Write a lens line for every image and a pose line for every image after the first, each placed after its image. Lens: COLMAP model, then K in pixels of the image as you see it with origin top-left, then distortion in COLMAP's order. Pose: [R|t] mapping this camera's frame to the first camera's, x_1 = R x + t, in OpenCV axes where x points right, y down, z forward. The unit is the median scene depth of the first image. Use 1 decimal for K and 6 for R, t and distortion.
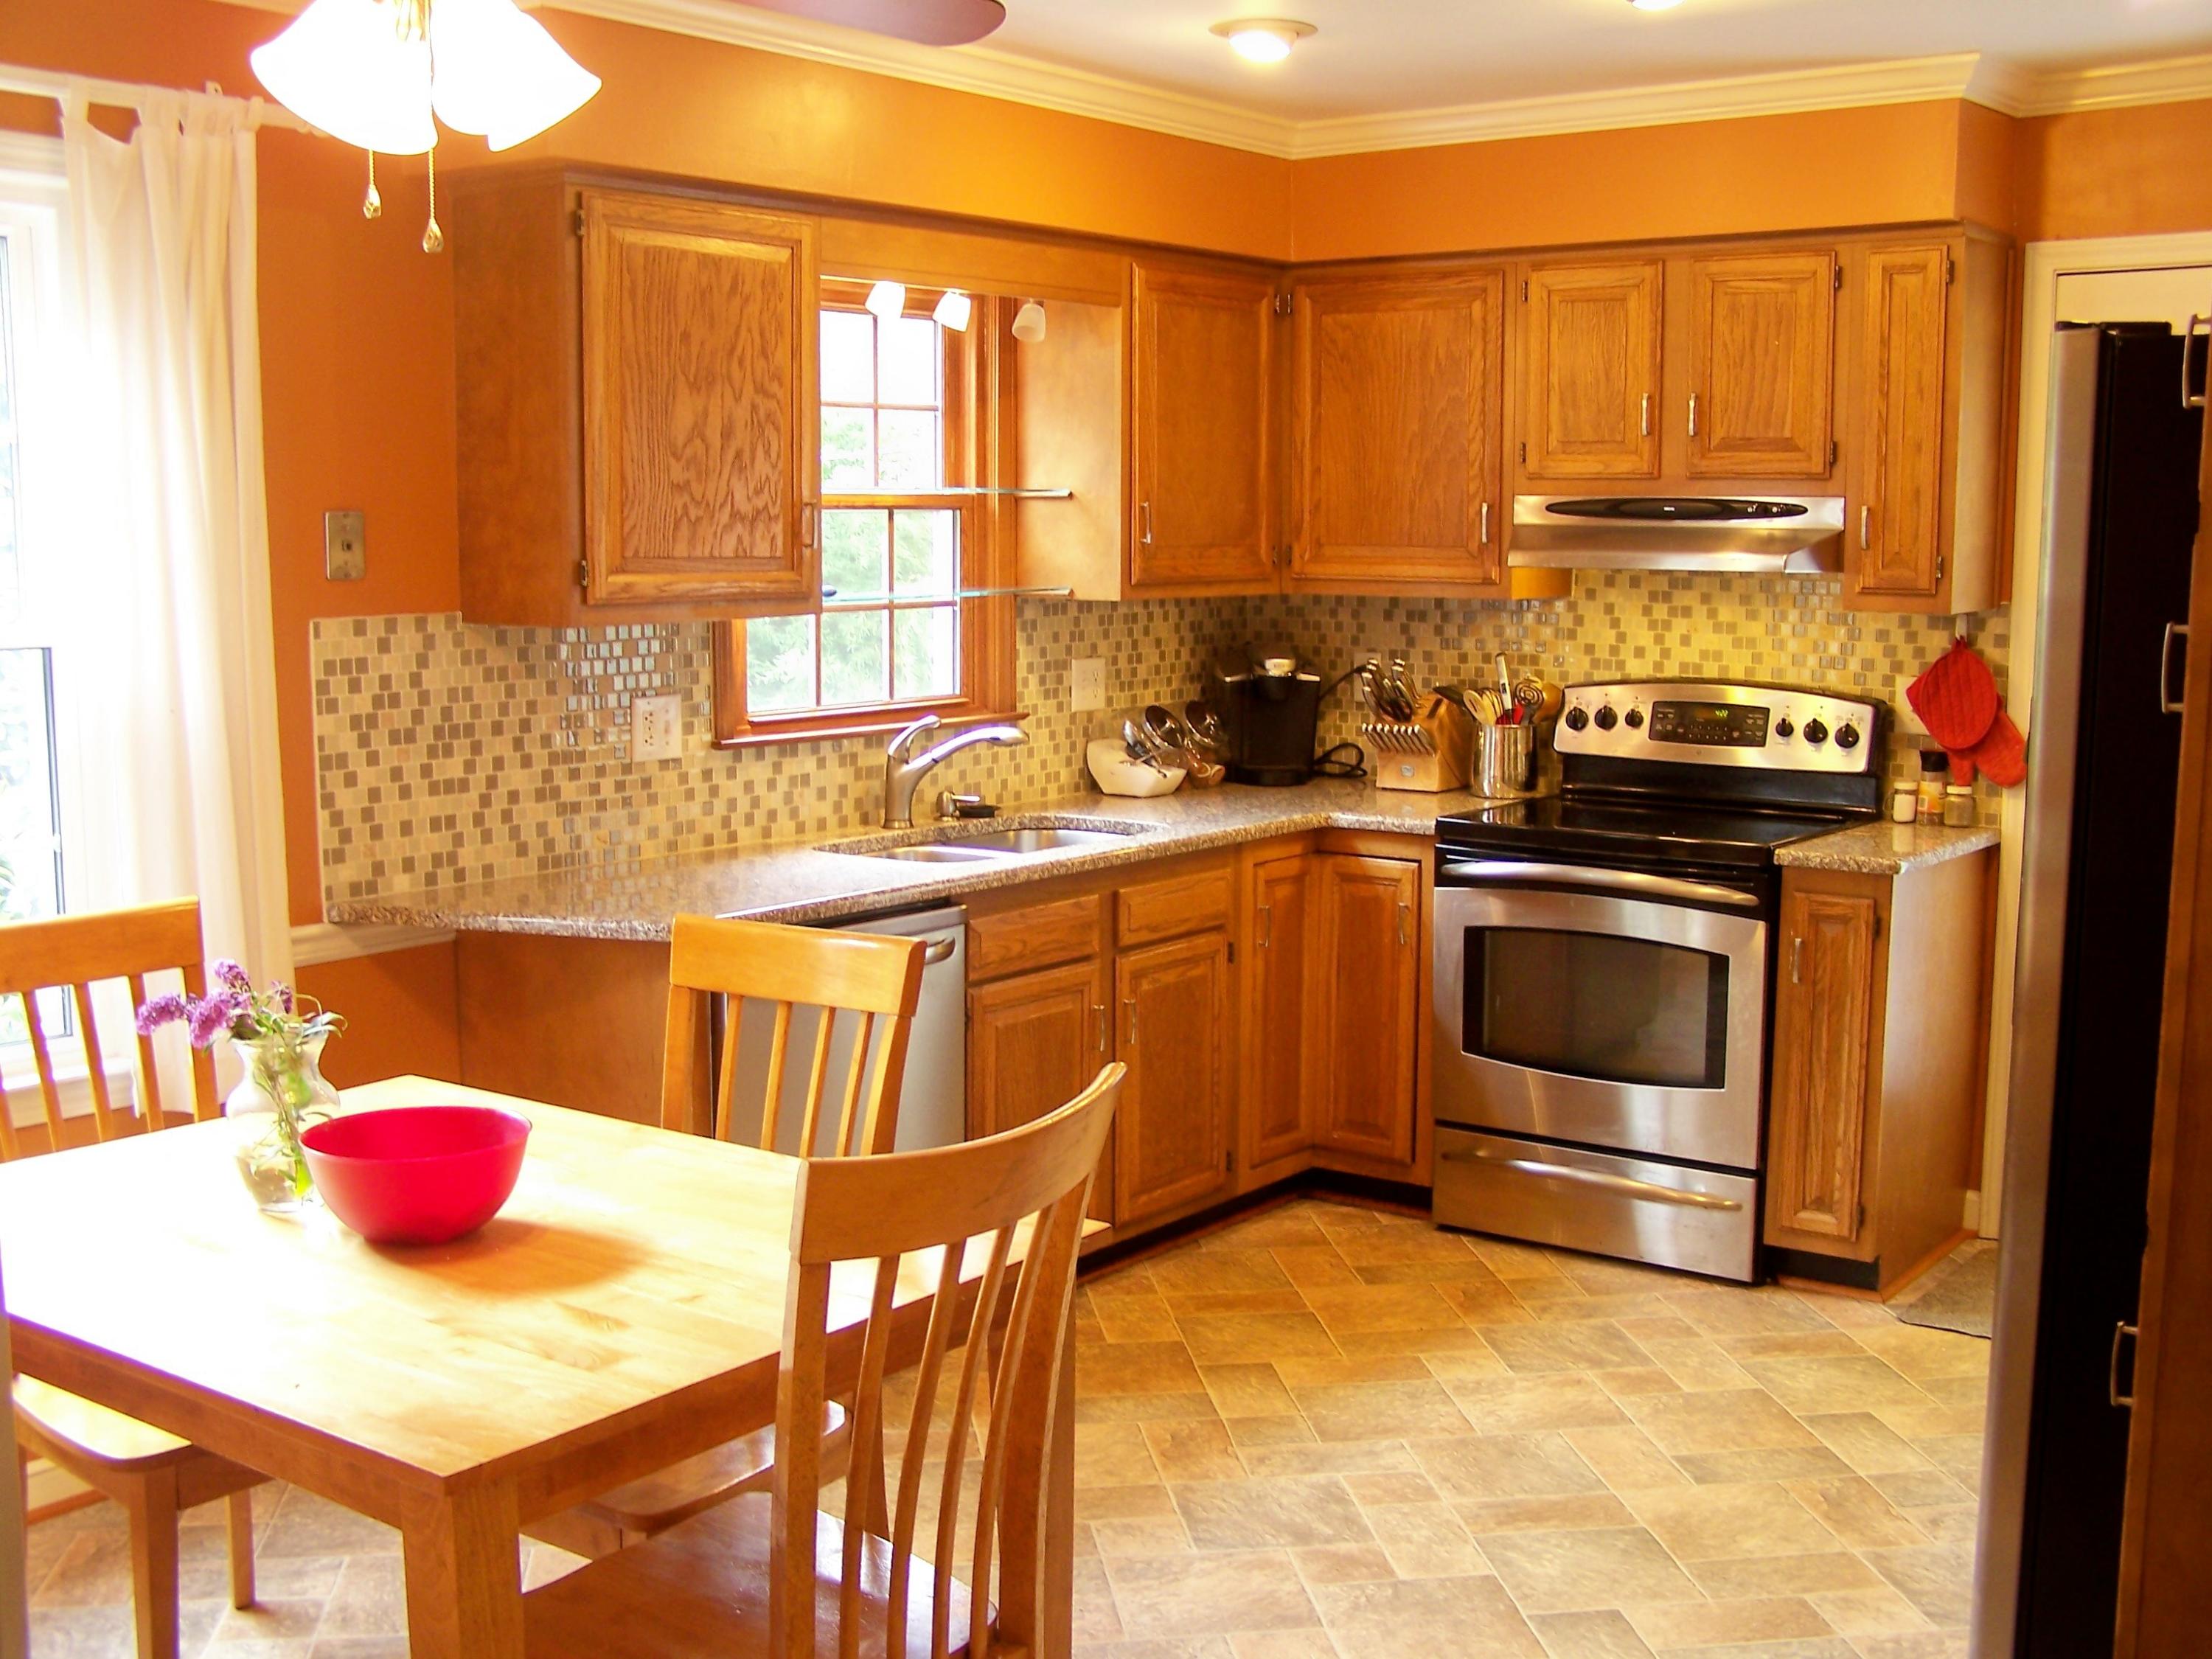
lens RADIAL K [[2421.3, 0, 1117.4], [0, 2421.3, 833.1], [0, 0, 1]] dist [-0.058736, 0.000000]
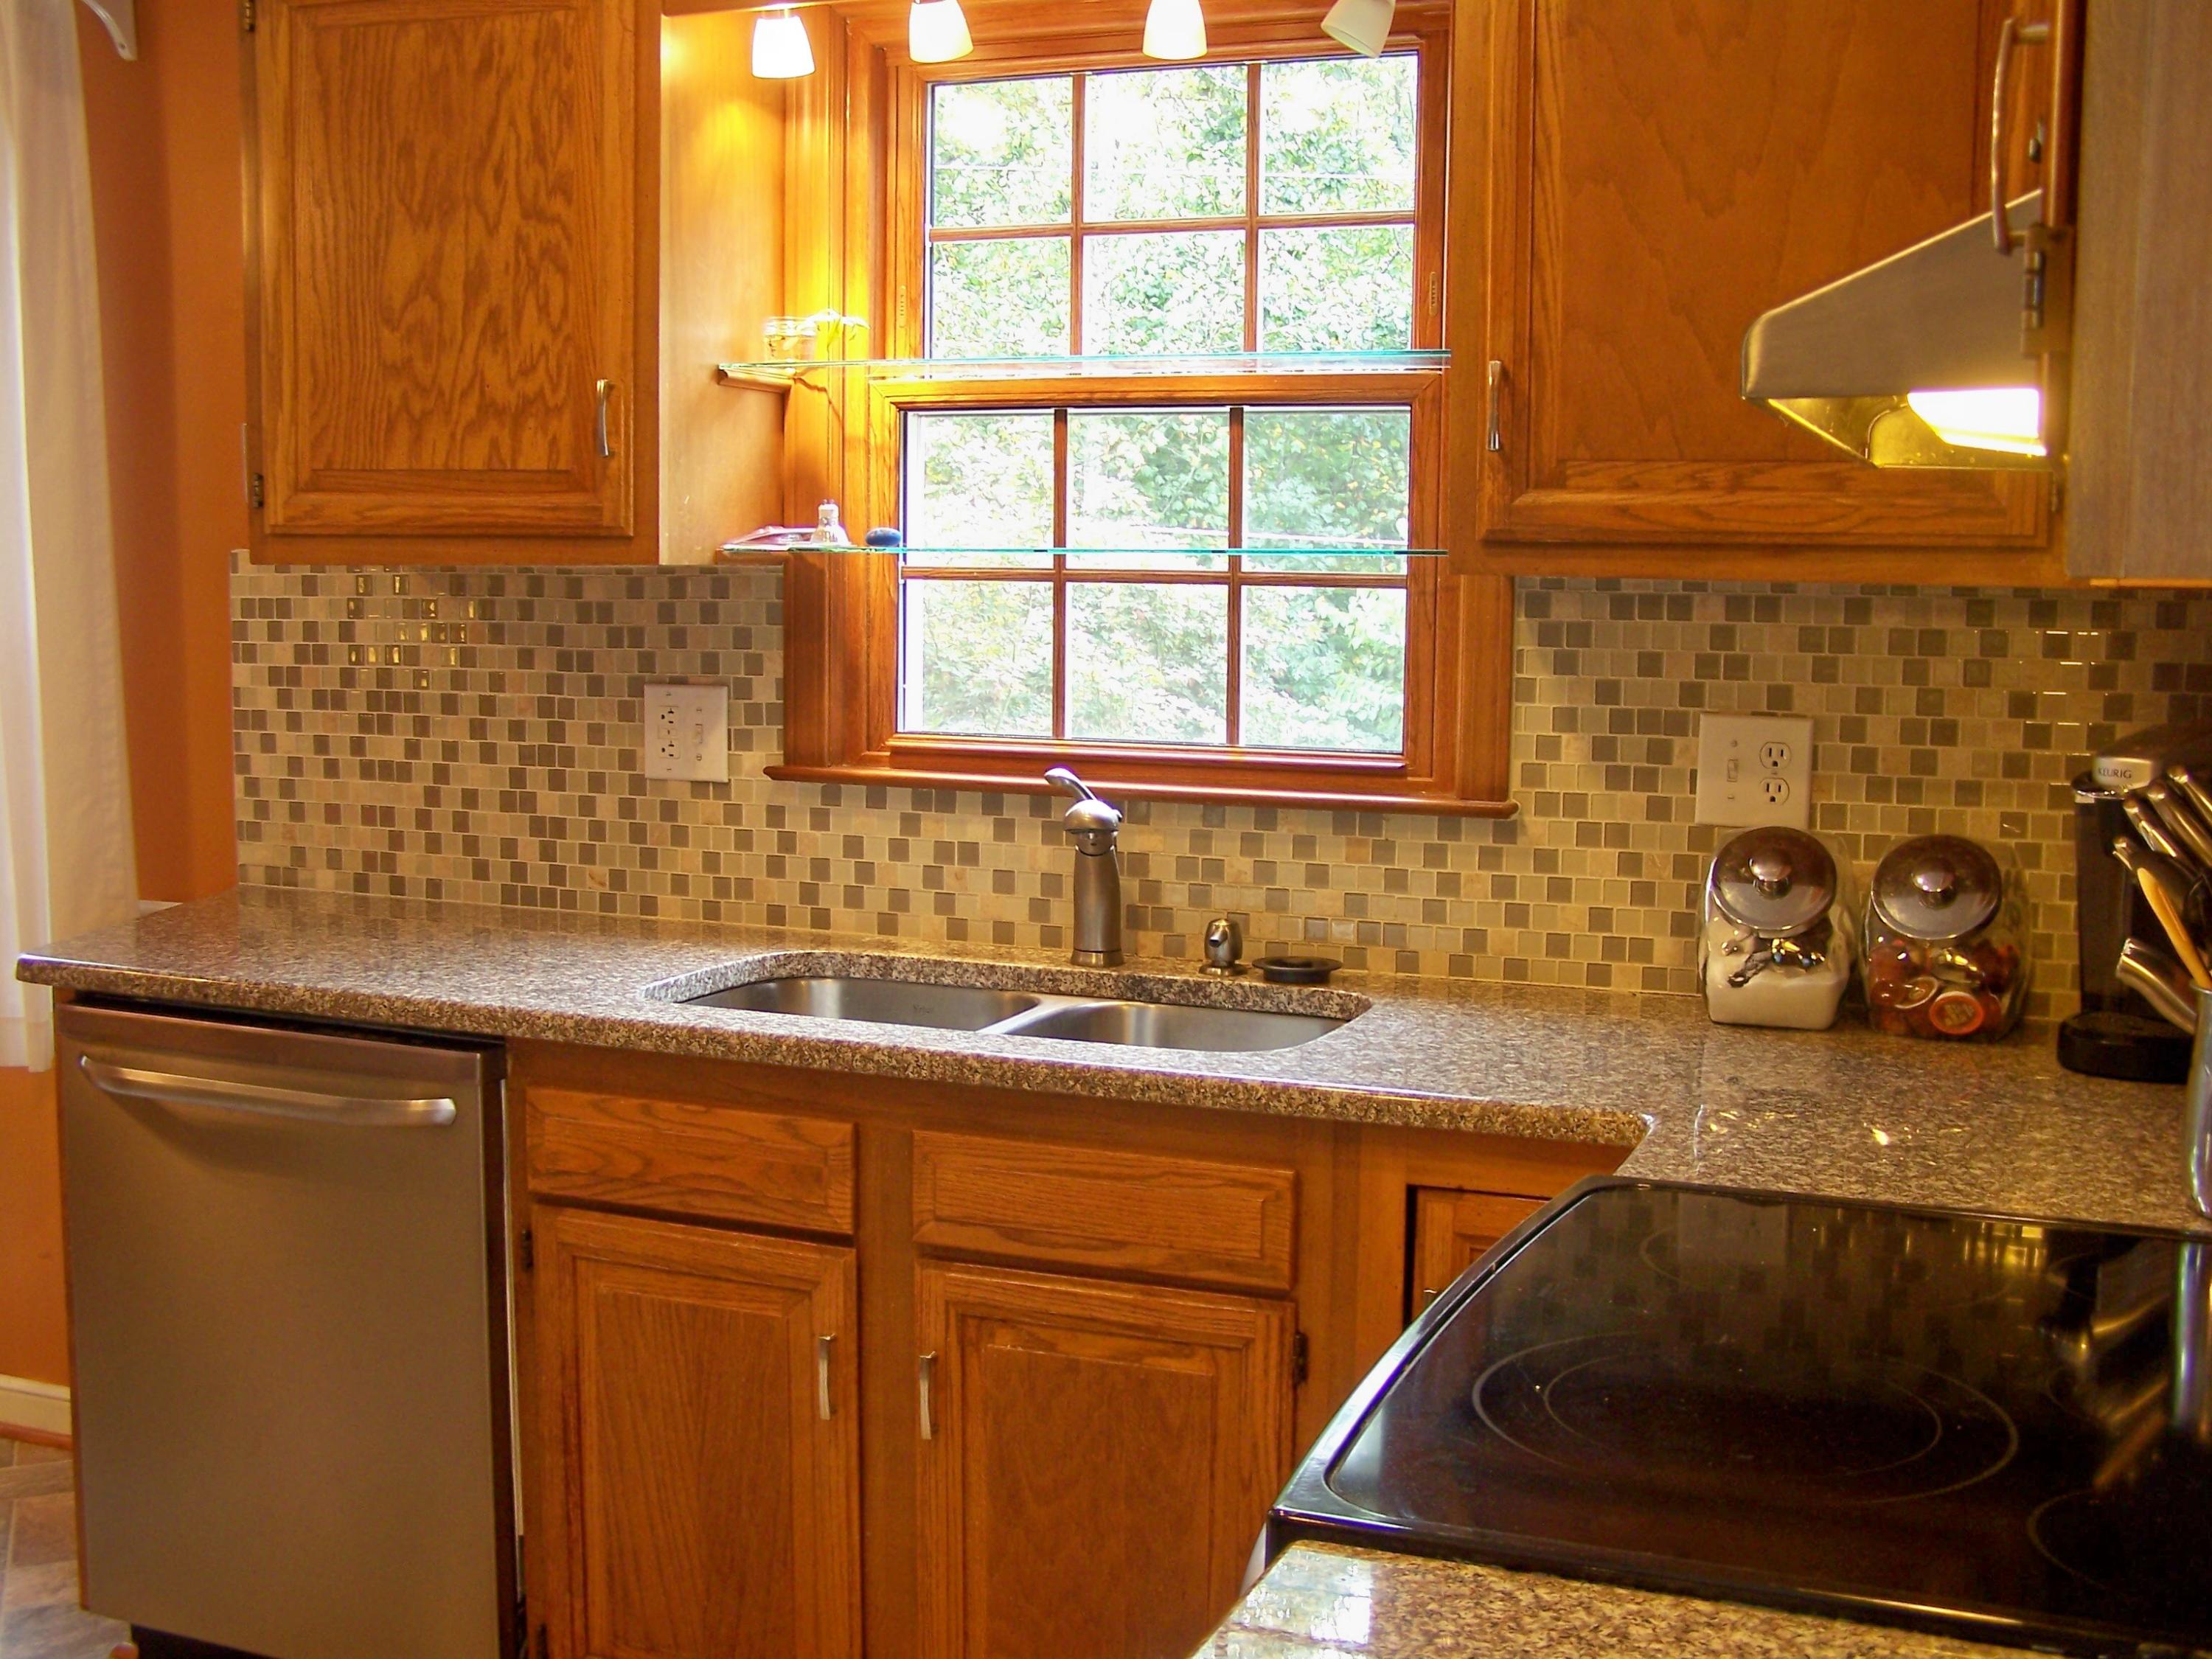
lens RADIAL K [[2421.3, 0, 1104.7], [0, 2421.3, 826.5], [0, 0, 1]] dist [-0.058736, 0.000000]
pose [[0.279751, 0.109936, -0.953757, 0.528450], [-0.137171, 0.987807, 0.073627, -0.089405], [0.950223, 0.110230, 0.291420, 0.975048]]
